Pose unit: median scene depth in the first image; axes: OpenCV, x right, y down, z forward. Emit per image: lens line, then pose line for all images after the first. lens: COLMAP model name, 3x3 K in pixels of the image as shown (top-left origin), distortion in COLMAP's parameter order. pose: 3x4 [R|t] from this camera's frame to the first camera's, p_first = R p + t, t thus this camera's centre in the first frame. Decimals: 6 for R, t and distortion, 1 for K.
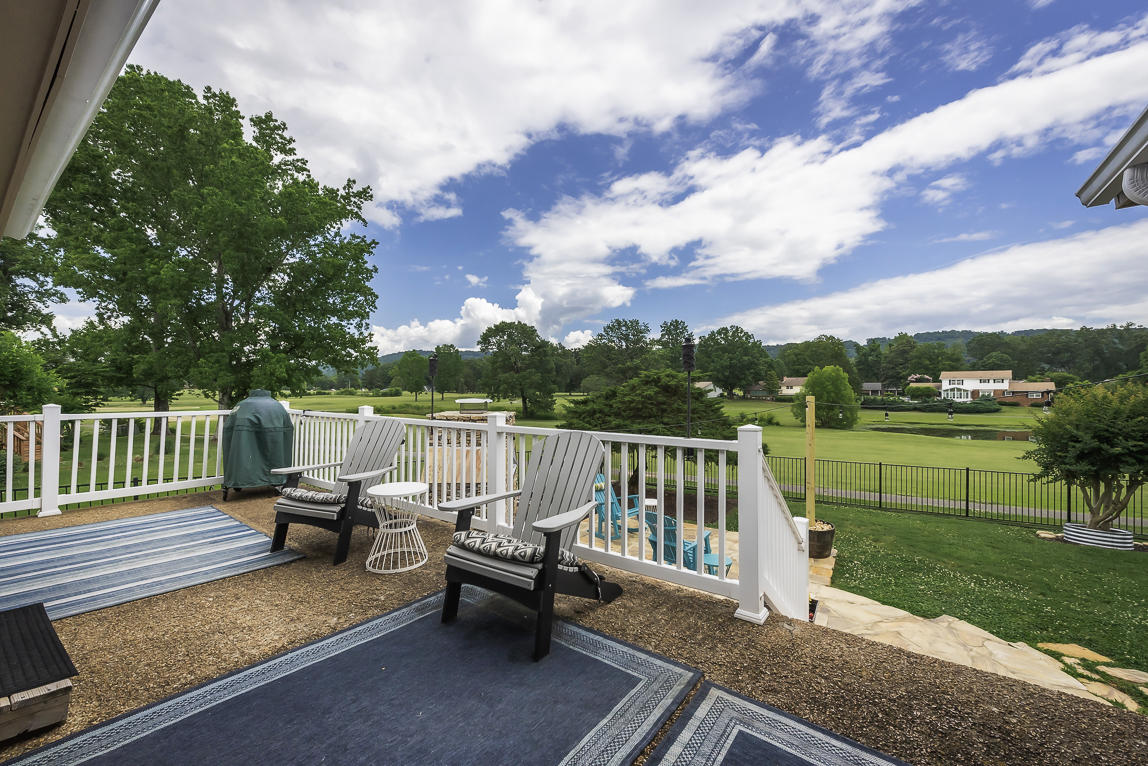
lens RADIAL K [[453.0, 0, 576.4], [0, 453.0, 358.6], [0, 0, 1]] dist [0.001227, 0.000248]
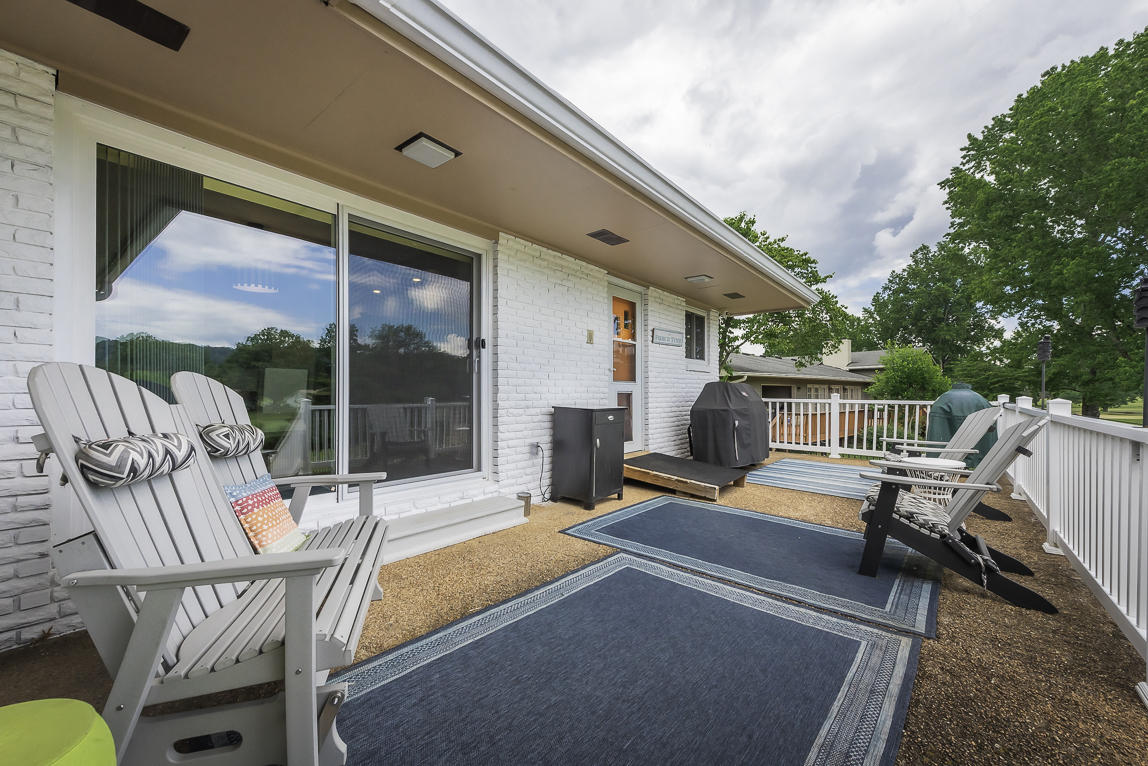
lens RADIAL K [[459.5, 0, 574.0], [0, 459.5, 383.0], [0, 0, 1]] dist [-0.000066, -0.000173]
pose [[-0.064887, -0.025199, -0.997574, 0.661499], [0.063255, 0.997567, -0.029313, 0.054190], [0.995886, -0.065004, -0.063135, 0.153121]]
